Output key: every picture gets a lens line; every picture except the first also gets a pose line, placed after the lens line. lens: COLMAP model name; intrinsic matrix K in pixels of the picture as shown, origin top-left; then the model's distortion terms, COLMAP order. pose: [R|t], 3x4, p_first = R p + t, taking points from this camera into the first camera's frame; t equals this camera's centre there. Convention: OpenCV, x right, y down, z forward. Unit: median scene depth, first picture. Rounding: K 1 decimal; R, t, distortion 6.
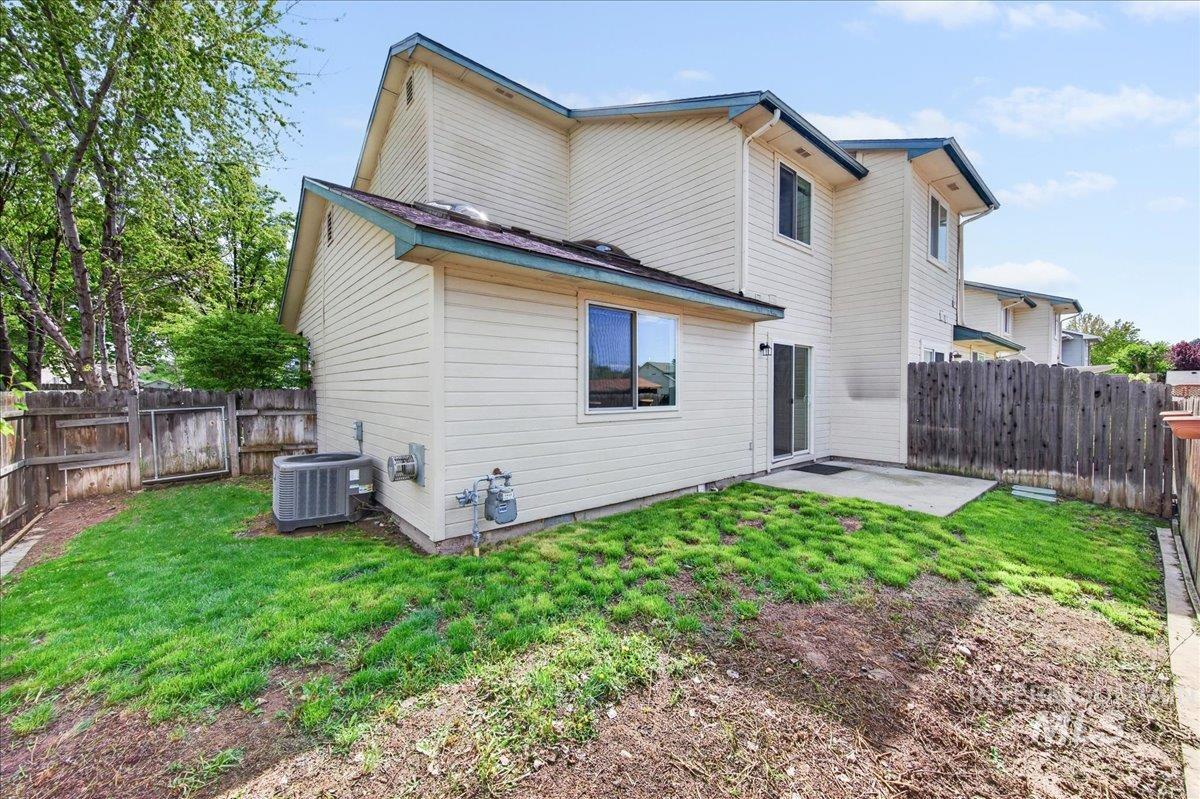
lens RADIAL K [[460.6, 0, 608.7], [0, 460.6, 398.4], [0, 0, 1]] dist [0.002847, 0.000147]
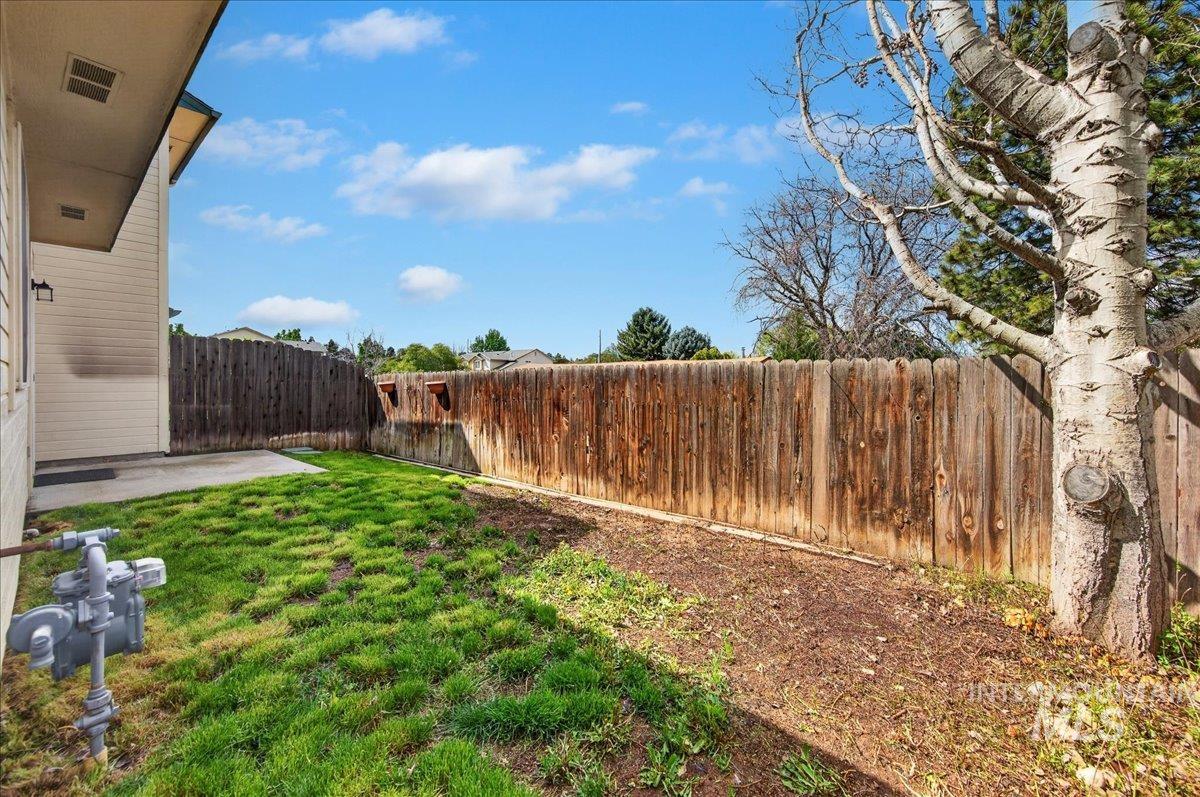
lens RADIAL K [[460.6, 0, 606.4], [0, 460.6, 387.9], [0, 0, 1]] dist [0.002847, 0.000147]
pose [[-0.183466, -0.015184, 0.982909, -0.426783], [0.015730, 0.999707, 0.018379, 0.023811], [-0.982900, 0.018833, -0.183173, 0.401012]]
